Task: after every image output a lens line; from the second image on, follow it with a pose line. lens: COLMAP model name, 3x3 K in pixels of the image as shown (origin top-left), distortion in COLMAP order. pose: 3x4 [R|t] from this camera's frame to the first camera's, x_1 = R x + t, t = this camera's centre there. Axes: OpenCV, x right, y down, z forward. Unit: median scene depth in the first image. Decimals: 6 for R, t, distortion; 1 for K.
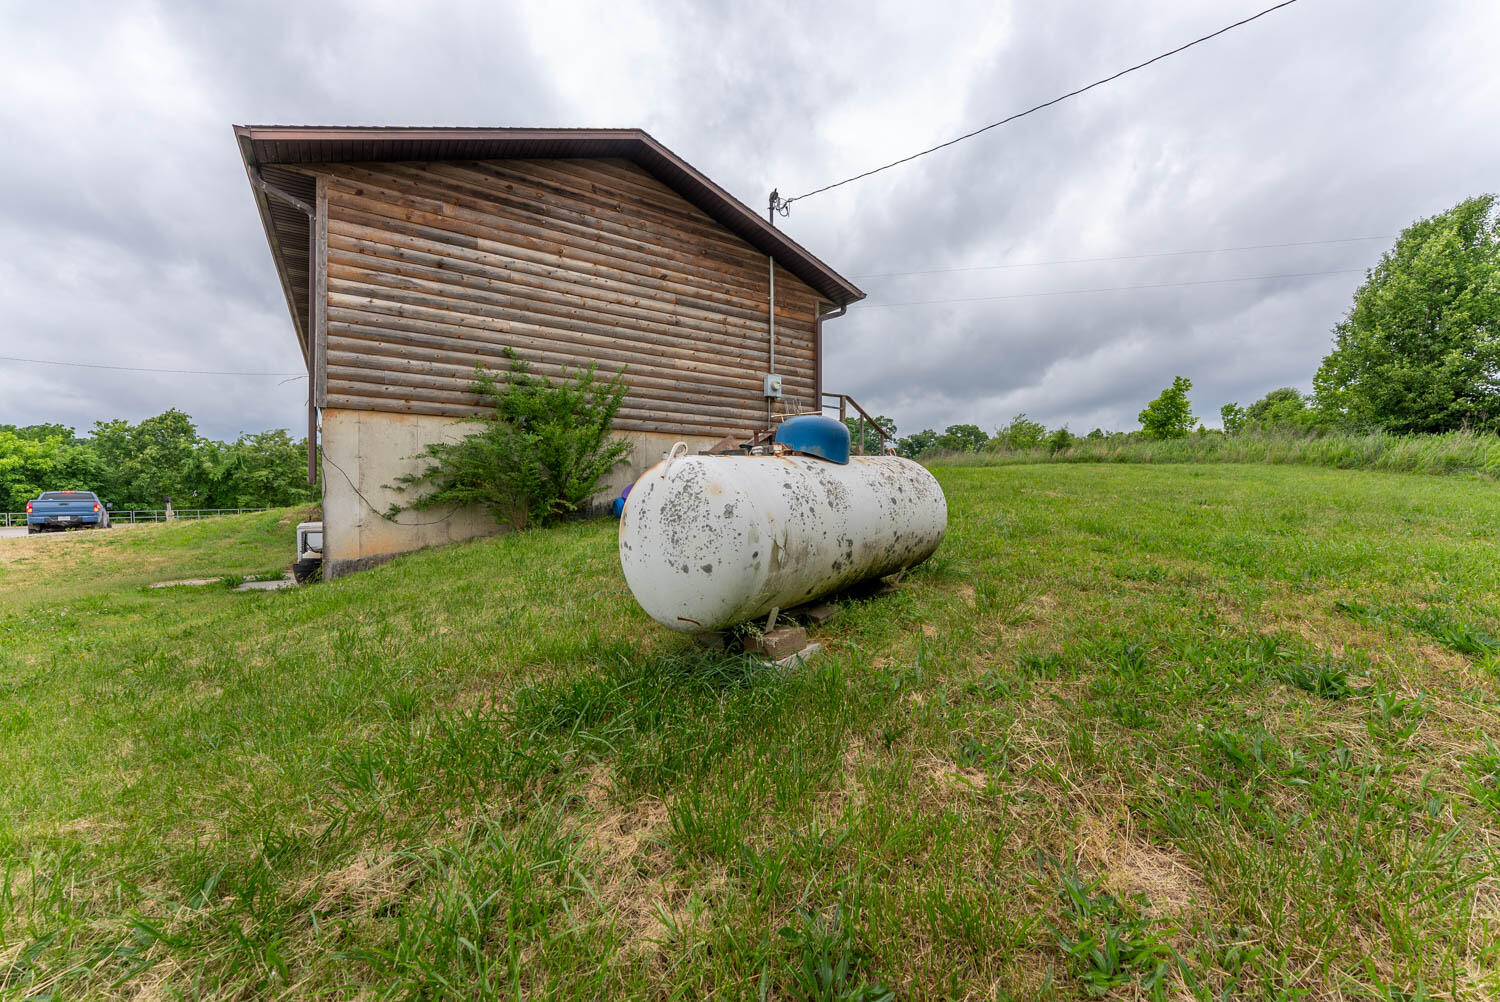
lens RADIAL K [[617.1, 0, 733.6], [0, 617.1, 505.2], [0, 0, 1]] dist [0.006571, -0.000097]
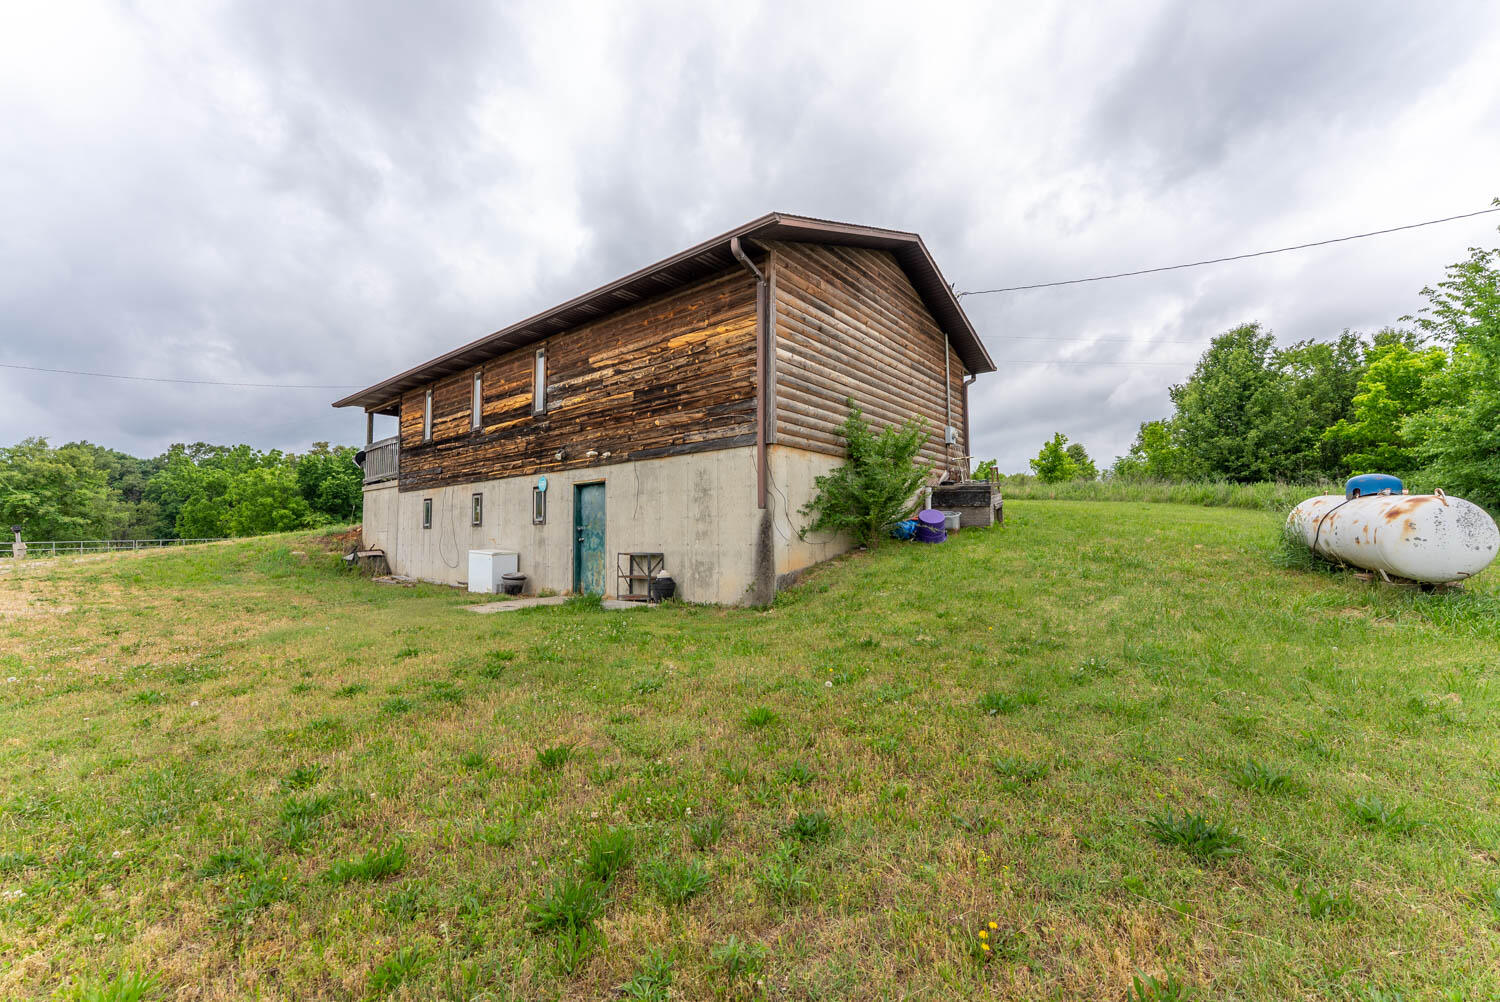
lens RADIAL K [[617.1, 0, 733.6], [0, 617.1, 505.2], [0, 0, 1]] dist [0.006571, -0.000097]
pose [[0.951064, 0.011865, 0.308767, -0.960559], [0.004285, 0.998660, -0.051576, 0.016930], [-0.308965, 0.050375, 0.949738, -0.074090]]
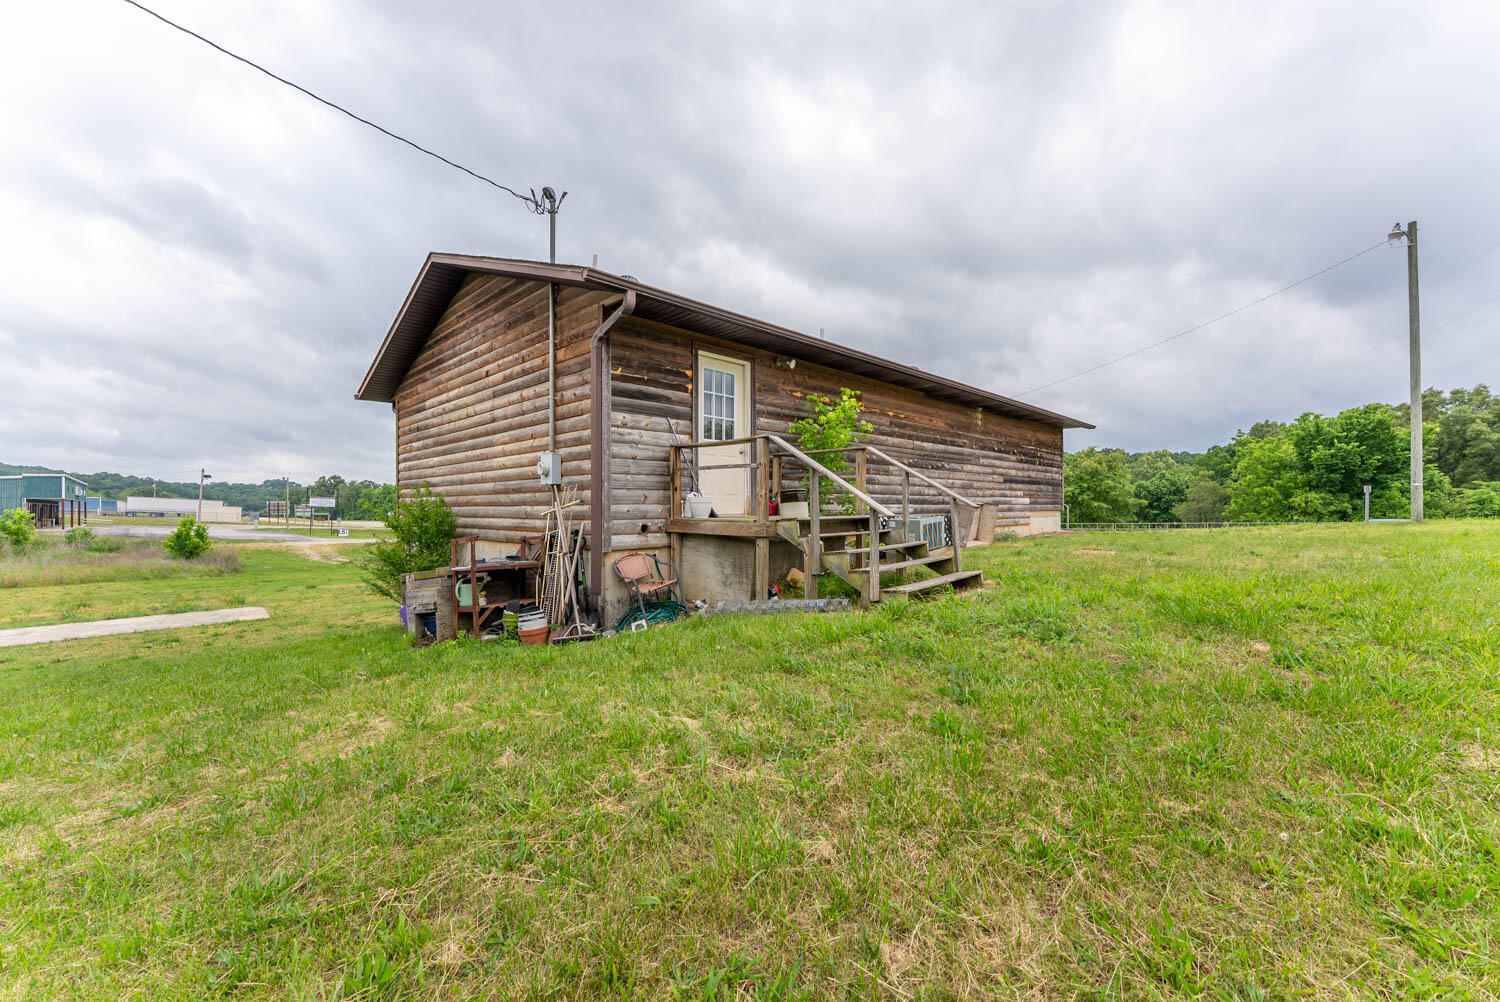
lens RADIAL K [[617.1, 0, 733.6], [0, 617.1, 505.2], [0, 0, 1]] dist [0.006571, -0.000097]
pose [[0.207341, -0.013223, -0.978179, 0.999445], [0.022140, 0.999716, -0.008822, -0.178703], [0.978018, -0.019827, 0.207575, 1.340457]]
